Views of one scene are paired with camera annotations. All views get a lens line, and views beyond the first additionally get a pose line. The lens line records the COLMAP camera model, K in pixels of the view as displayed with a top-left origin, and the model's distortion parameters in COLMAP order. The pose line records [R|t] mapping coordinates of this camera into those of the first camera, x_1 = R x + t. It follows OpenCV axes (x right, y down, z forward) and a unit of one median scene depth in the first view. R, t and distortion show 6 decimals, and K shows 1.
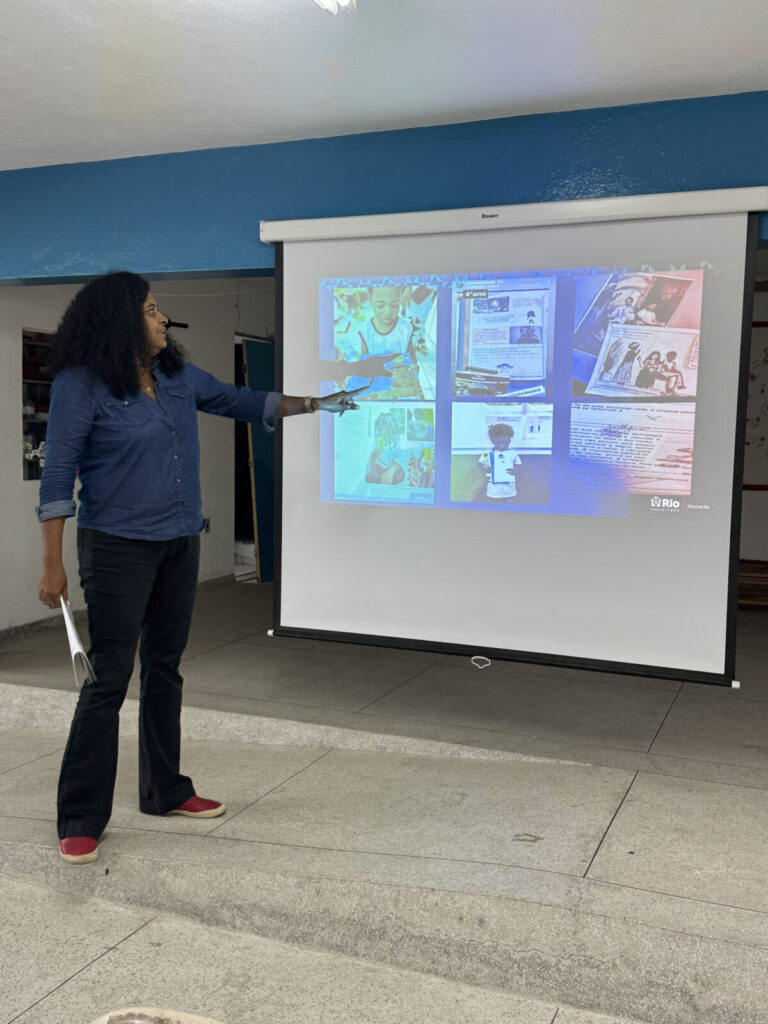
lens RADIAL K [[1026.2, 0, 384.0], [0, 1026.2, 512.0], [0, 0, 1]] dist [0.122882, -0.003836]
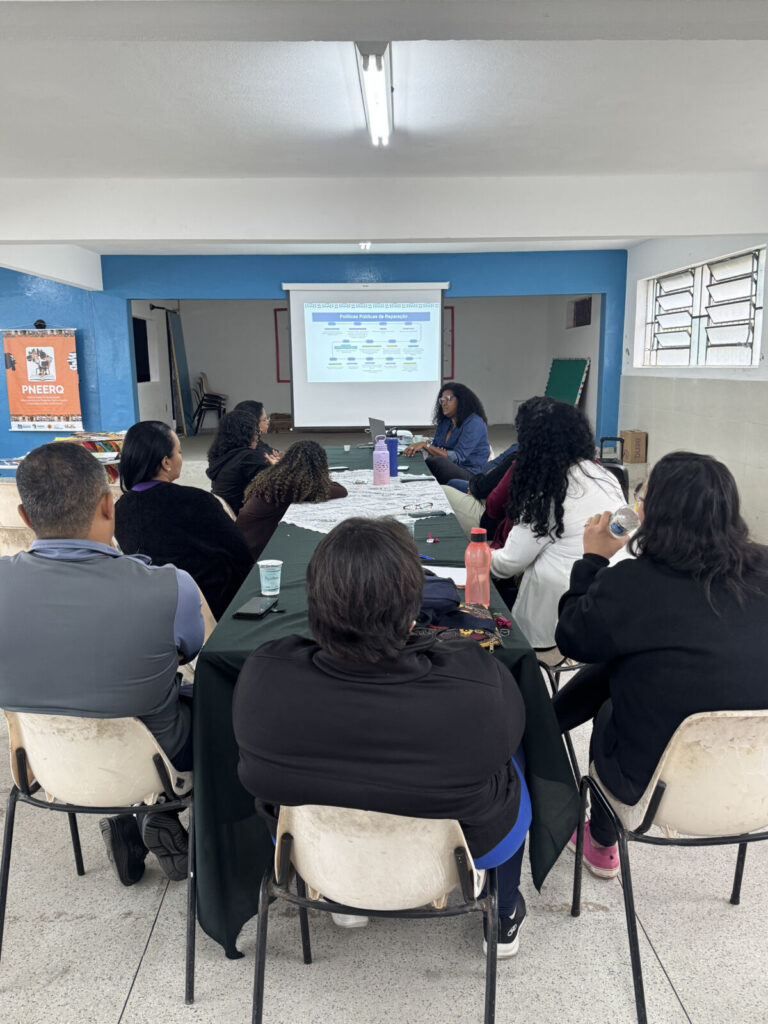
lens RADIAL K [[833.7, 0, 384.0], [0, 833.7, 512.0], [0, 0, 1]] dist [0.106708, -0.002320]
pose [[0.908377, -0.099128, 0.406233, -0.879738], [0.057902, 0.991954, 0.112579, 0.103373], [-0.414124, -0.078743, 0.906808, -1.287262]]
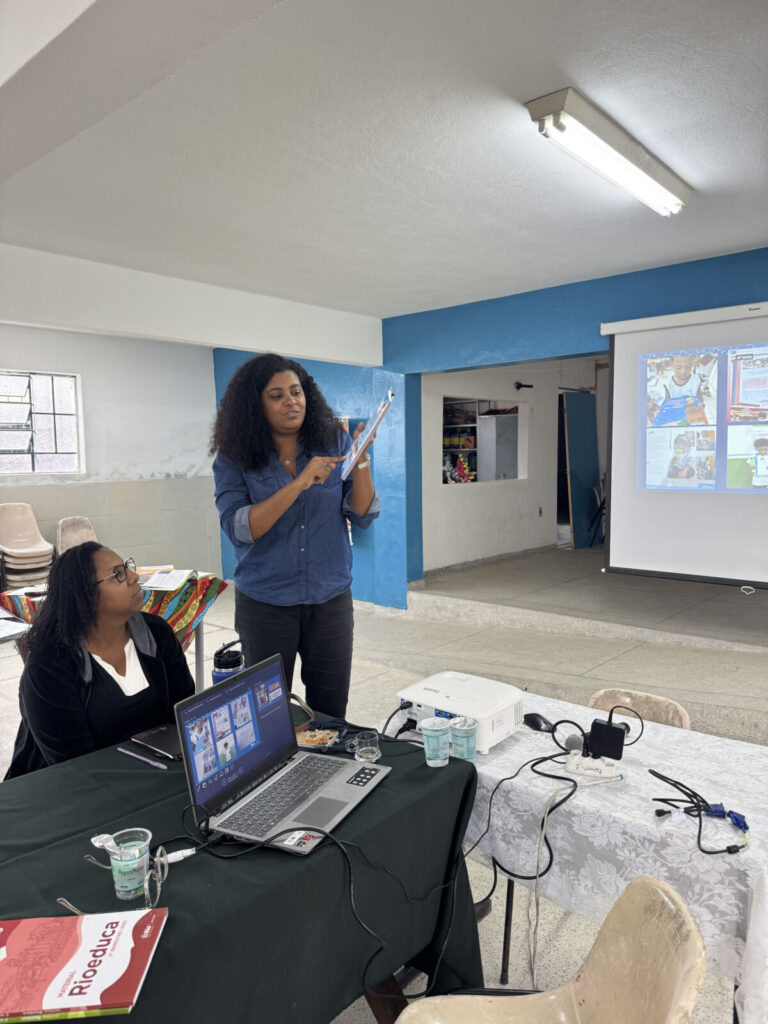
lens RADIAL K [[728.1, 0, 384.0], [0, 728.1, 512.0], [0, 0, 1]] dist [0.090025, -0.167507]
pose [[0.944372, -0.001354, -0.328876, -0.060079], [0.000922, 0.999998, -0.001469, 0.027191], [0.328877, 0.001085, 0.944372, -0.243473]]
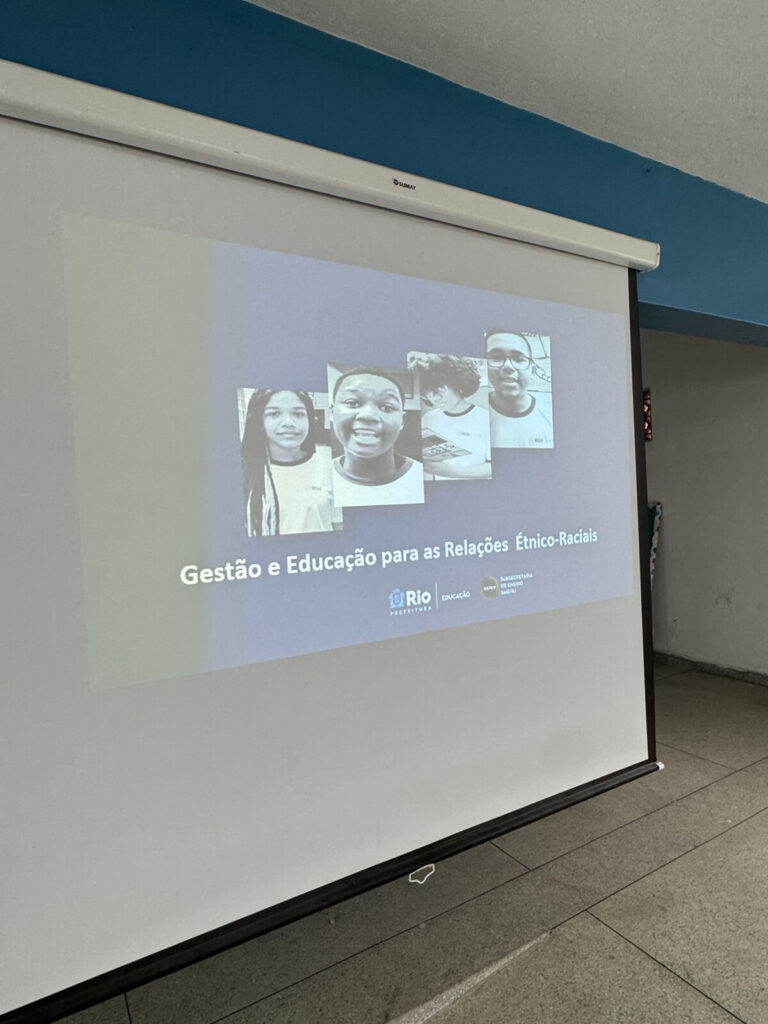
lens RADIAL K [[584.6, 0, 384.0], [0, 584.6, 512.0], [0, 0, 1]] dist [0.016322, 0.000551]
pose [[0.597001, -0.061483, 0.799881, -0.191721], [0.122858, 0.992304, -0.015423, -0.072446], [-0.792777, 0.107479, 0.599961, 0.742400]]
